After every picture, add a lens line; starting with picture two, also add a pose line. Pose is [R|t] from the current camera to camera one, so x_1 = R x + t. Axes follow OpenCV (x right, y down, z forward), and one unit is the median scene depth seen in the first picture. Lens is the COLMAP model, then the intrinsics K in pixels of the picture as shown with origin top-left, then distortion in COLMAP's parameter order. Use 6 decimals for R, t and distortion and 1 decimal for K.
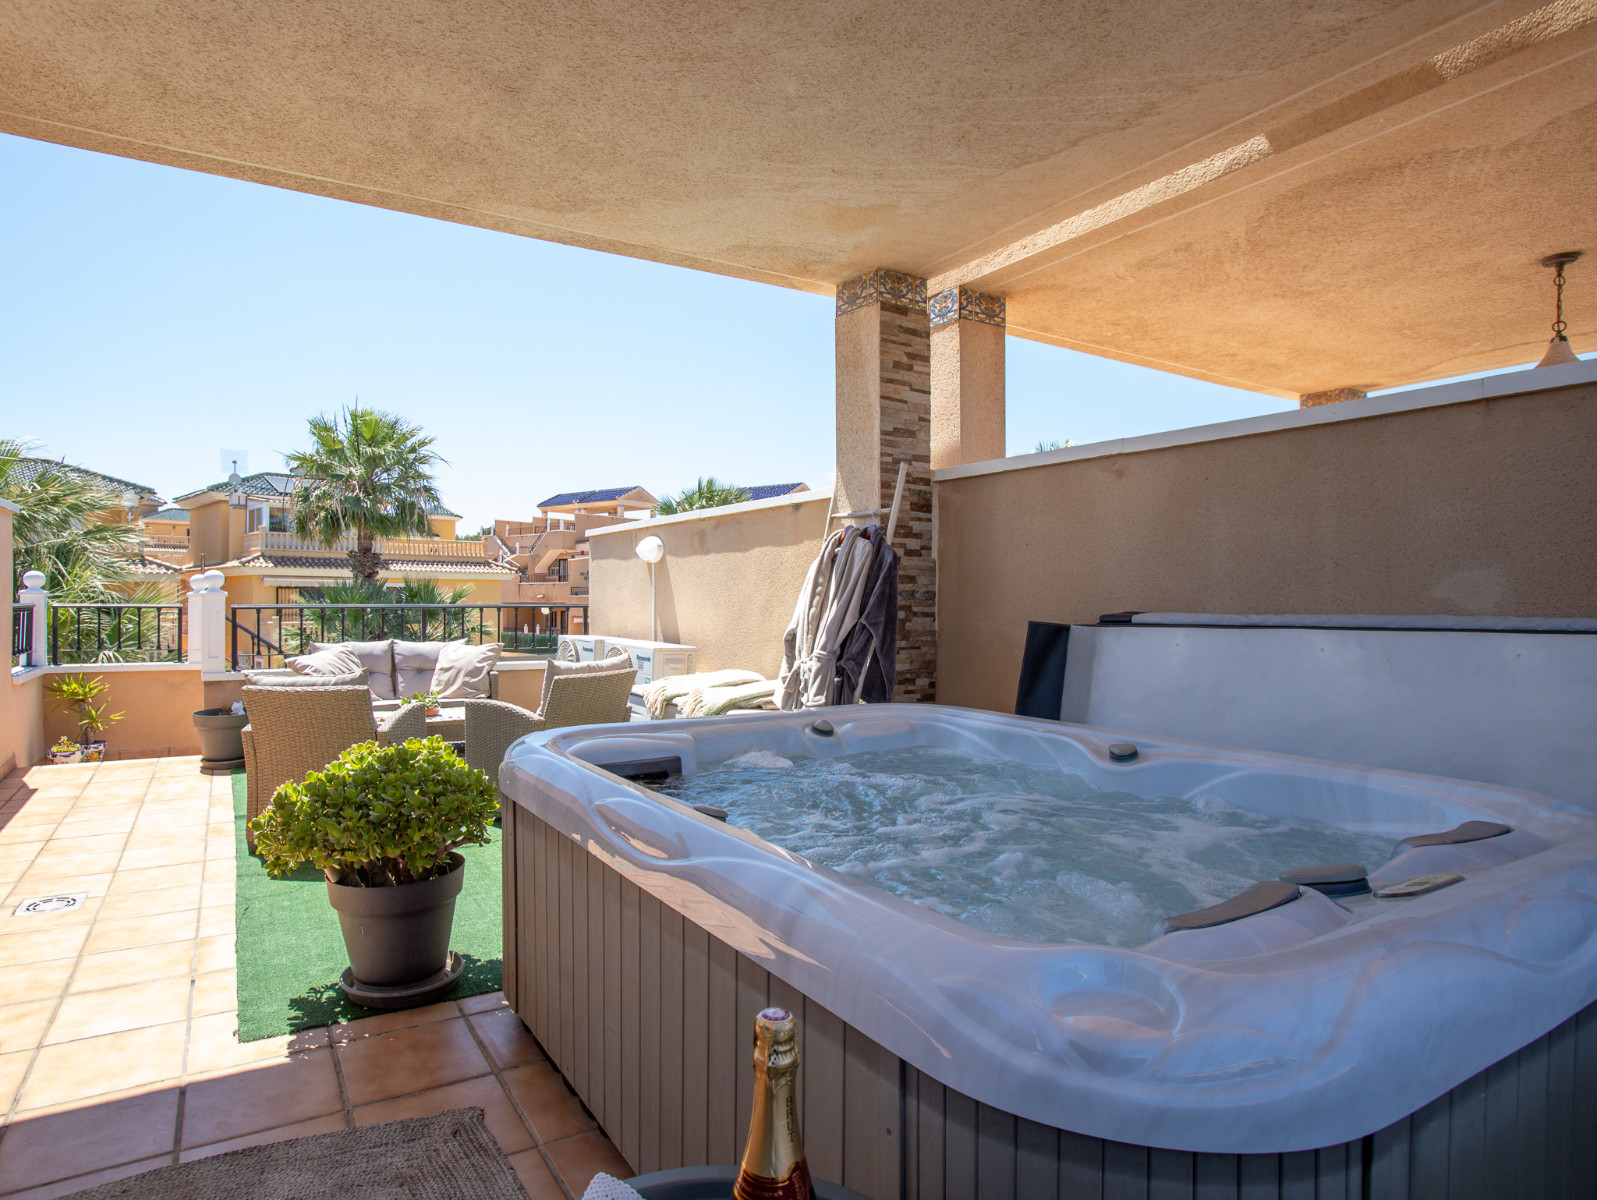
lens RADIAL K [[796.3, 0, 700.2], [0, 796.3, 598.8], [0, 0, 1]] dist [-0.043596, 0.003701]
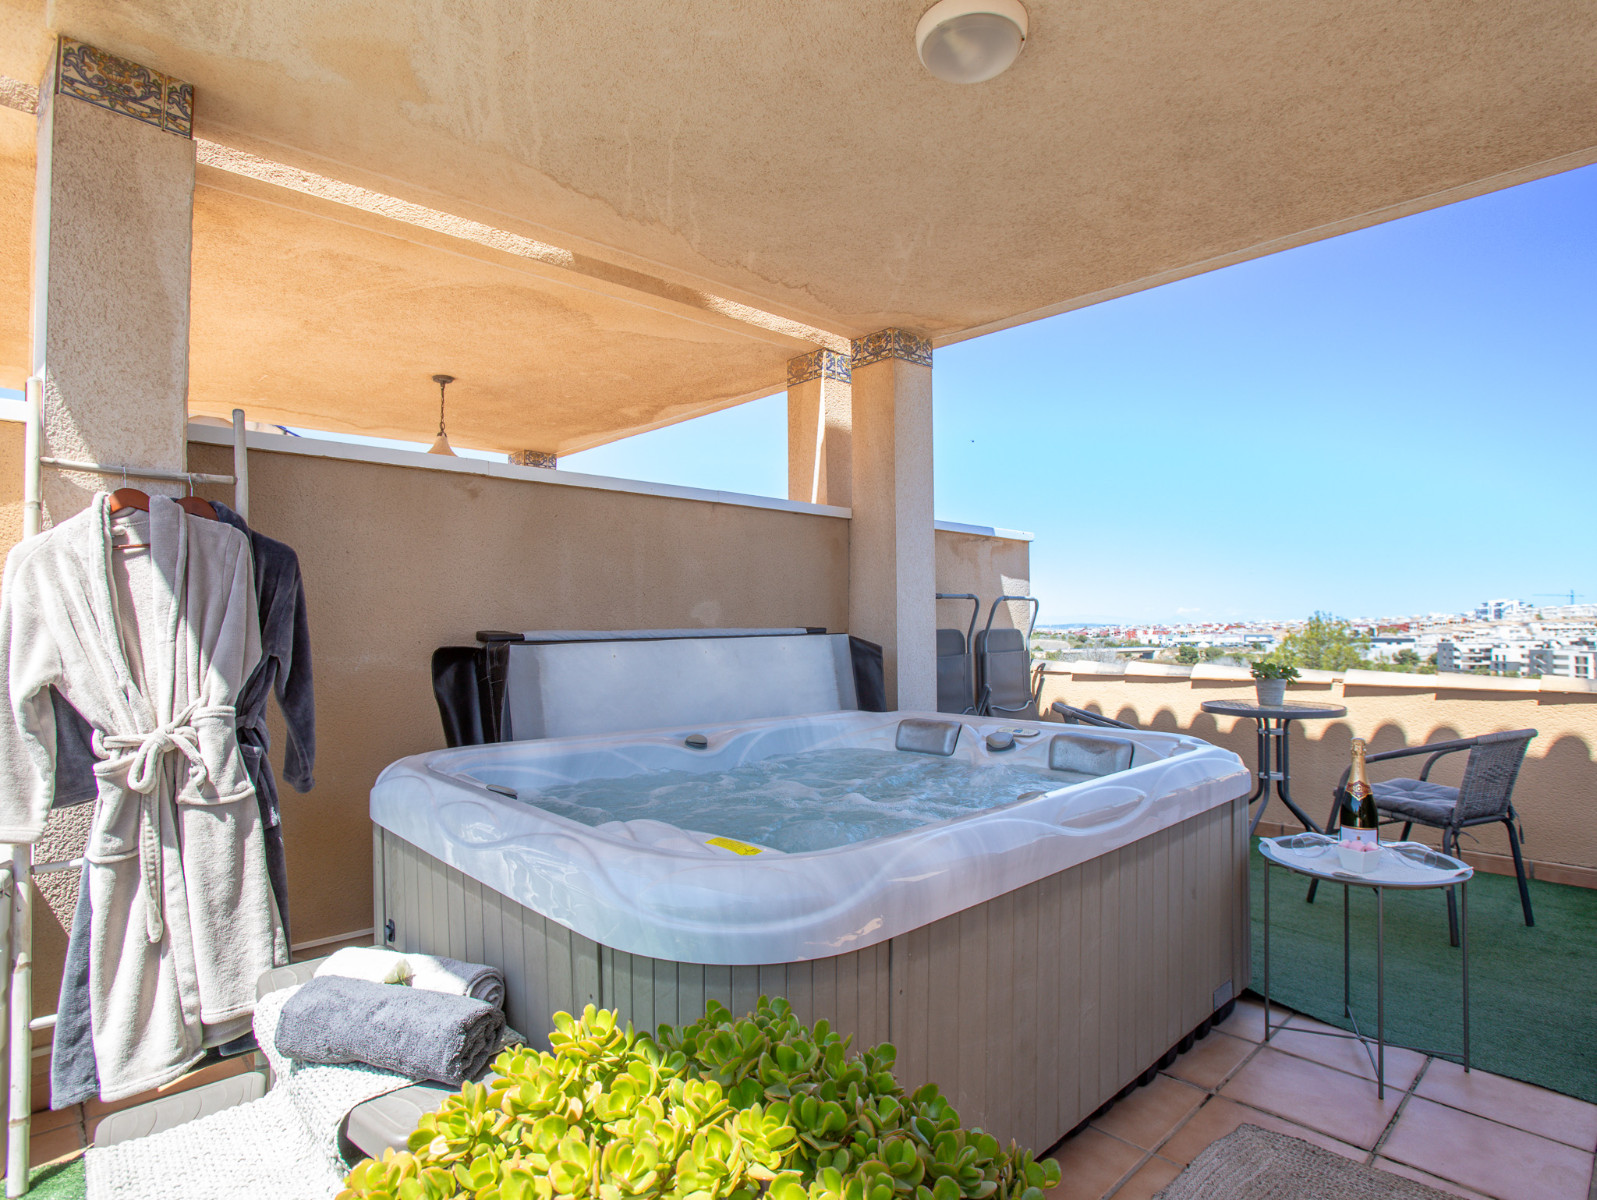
lens RADIAL K [[814.2, 0, 794.6], [0, 814.2, 609.8], [0, 0, 1]] dist [-0.030463, 0.011600]
pose [[-0.174494, 0.014448, 0.984552, -0.511962], [0.003794, 0.999895, -0.014001, 0.004039], [-0.984651, 0.001292, -0.174531, 0.707986]]
